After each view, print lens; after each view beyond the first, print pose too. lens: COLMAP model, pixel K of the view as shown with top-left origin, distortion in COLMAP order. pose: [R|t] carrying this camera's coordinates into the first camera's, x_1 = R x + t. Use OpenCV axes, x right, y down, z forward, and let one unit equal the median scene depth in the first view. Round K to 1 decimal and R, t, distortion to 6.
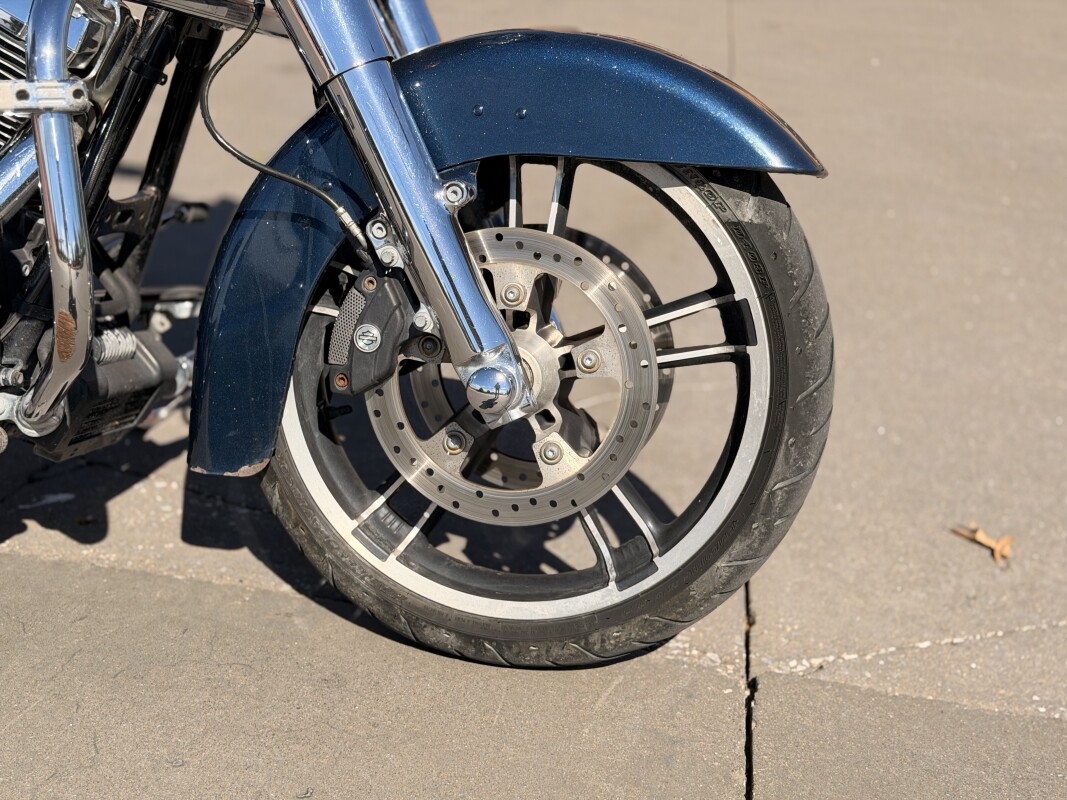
lens RADIAL K [[1435.0, 0, 534.3], [0, 1435.0, 371.2], [0, 0, 1]] dist [0.094226, 0.001142]
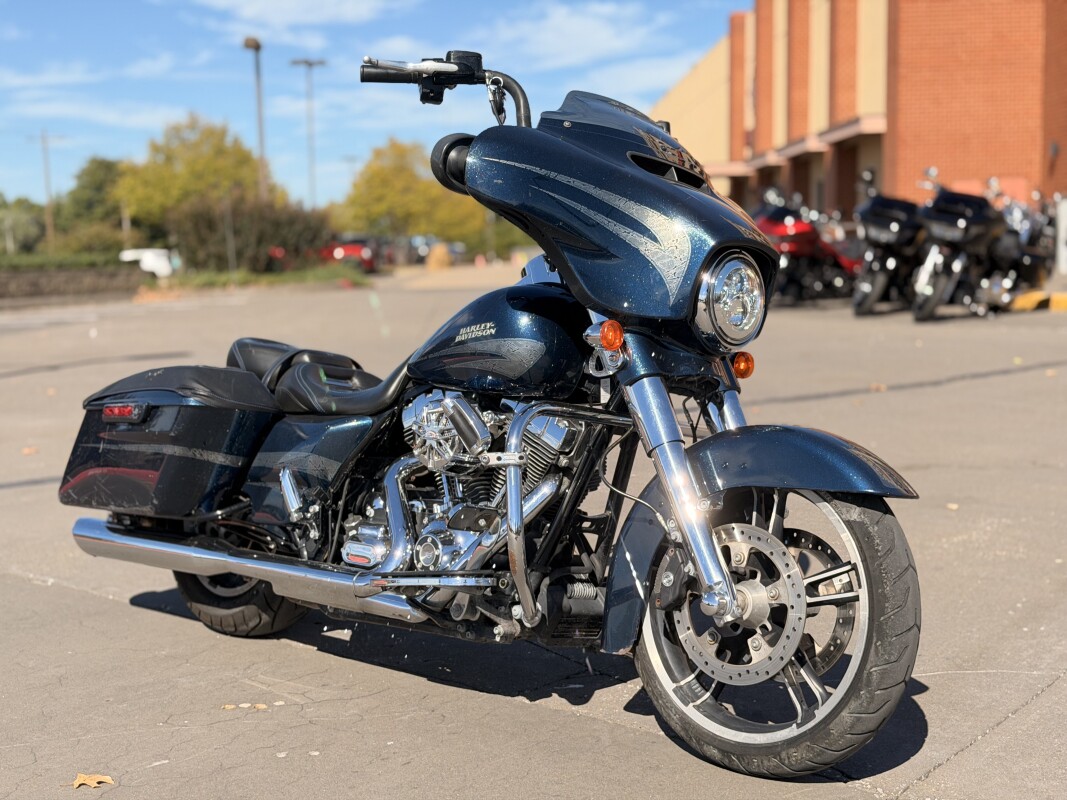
lens RADIAL K [[1497.7, 0, 533.5], [0, 1497.7, 400.0], [0, 0, 1]] dist [0.007348, 0.008001]
pose [[0.837953, -0.045172, -0.543869, 0.824340], [-0.099599, 0.967173, -0.233785, 0.228633], [0.536576, 0.250070, 0.805947, -0.780703]]
